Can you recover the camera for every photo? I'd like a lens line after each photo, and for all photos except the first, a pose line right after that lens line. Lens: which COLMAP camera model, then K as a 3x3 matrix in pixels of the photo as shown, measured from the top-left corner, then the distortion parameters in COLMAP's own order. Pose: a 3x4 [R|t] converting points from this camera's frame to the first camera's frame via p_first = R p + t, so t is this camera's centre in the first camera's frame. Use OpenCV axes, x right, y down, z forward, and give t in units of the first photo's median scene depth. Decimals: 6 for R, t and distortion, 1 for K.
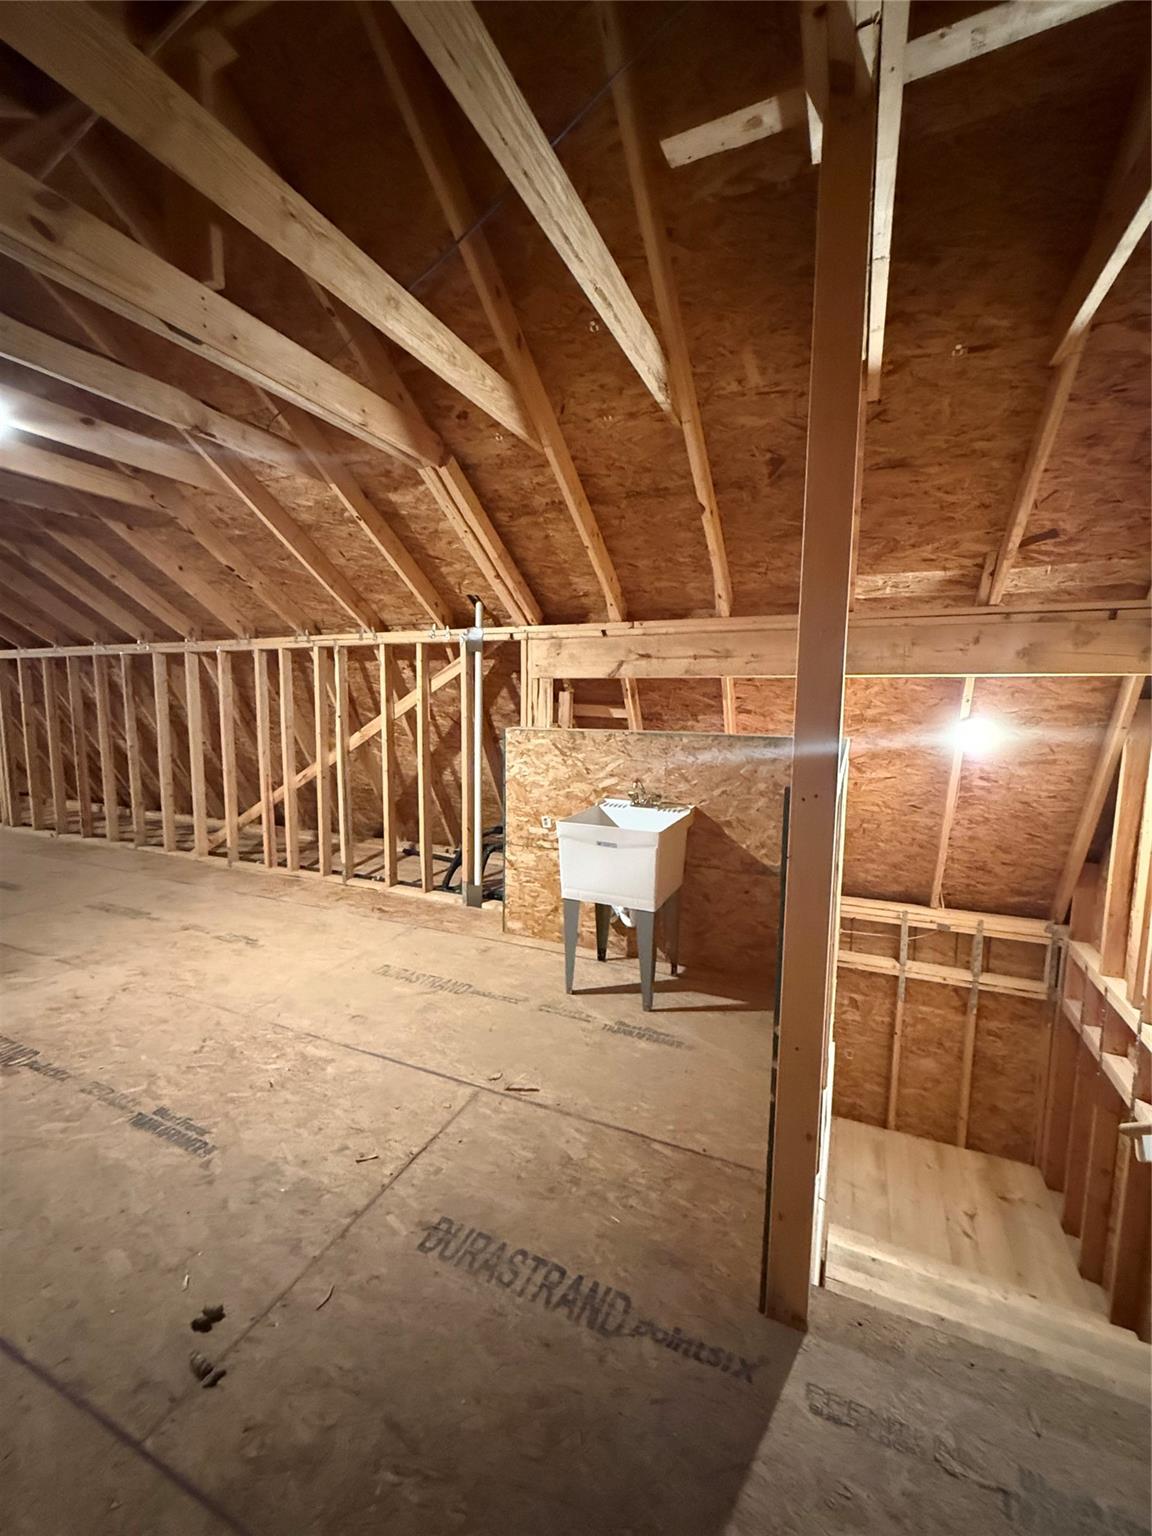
lens RADIAL K [[629.5, 0, 573.6], [0, 629.5, 769.6], [0, 0, 1]] dist [-0.001941, -0.000051]
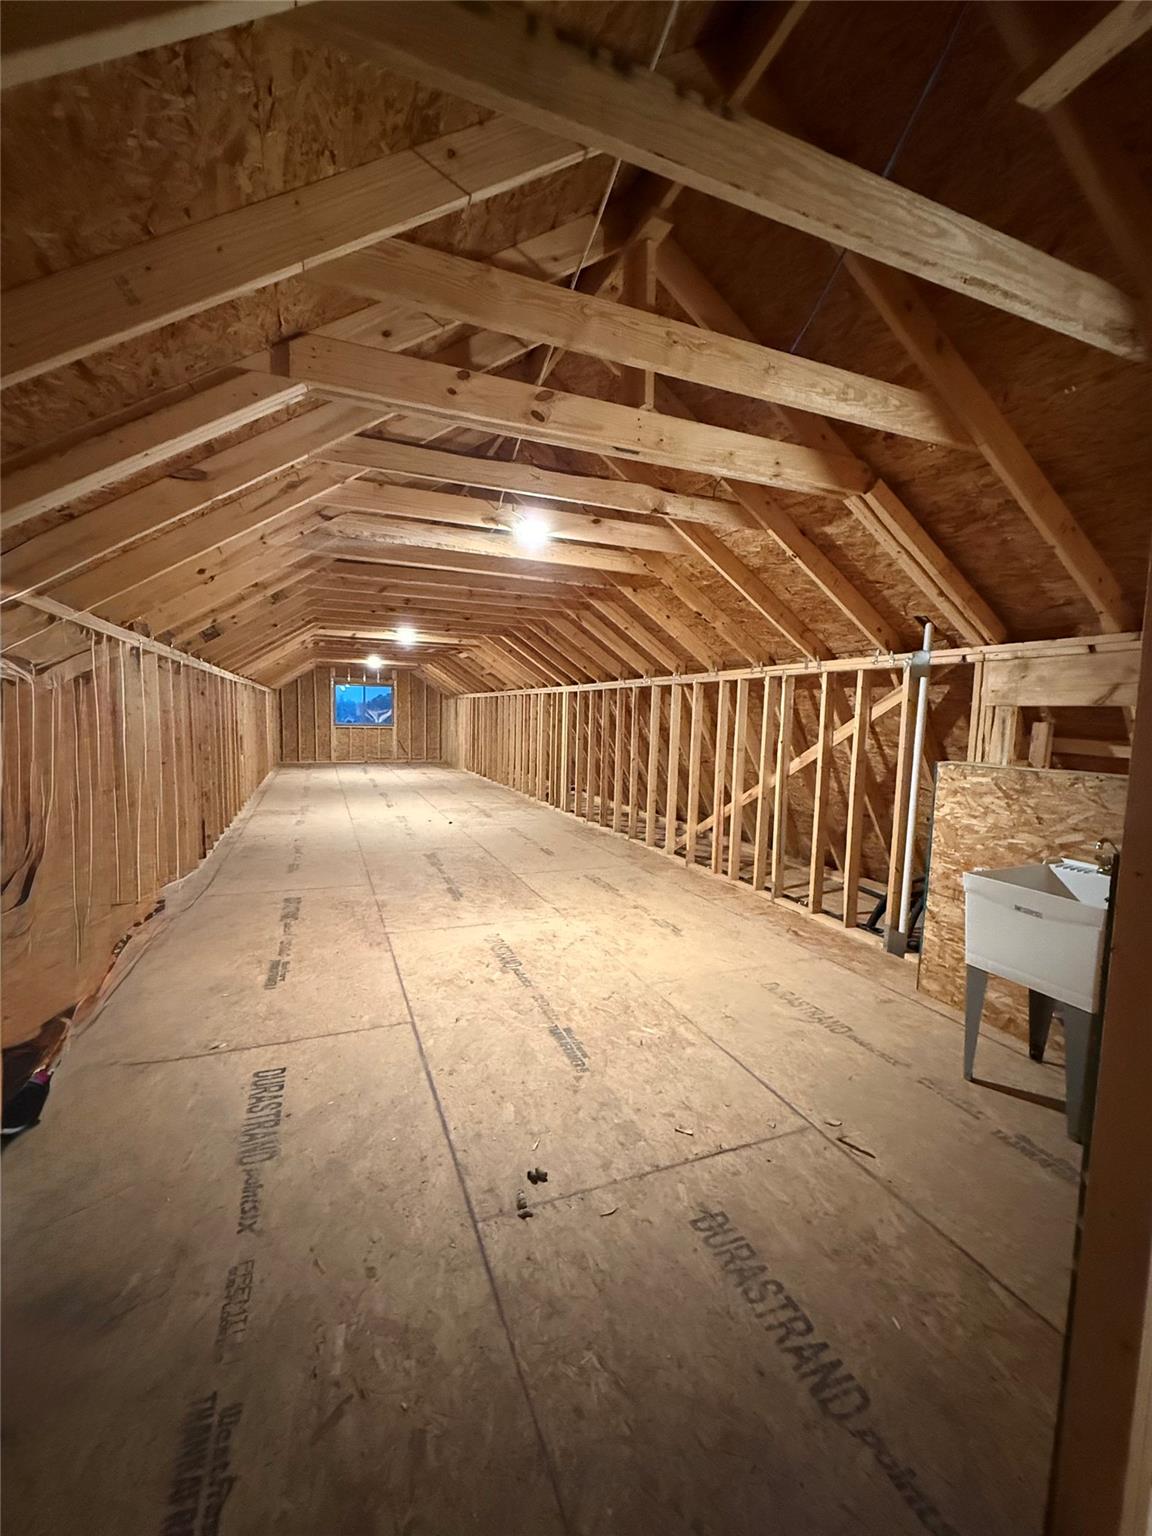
lens RADIAL K [[629.5, 0, 577.4], [0, 629.5, 770.1], [0, 0, 1]] dist [-0.001941, -0.000051]
pose [[0.722416, 0.069742, -0.687932, 0.141150], [-0.097457, 0.995239, -0.001446, -0.003177], [0.684556, 0.068088, 0.725773, 0.004045]]
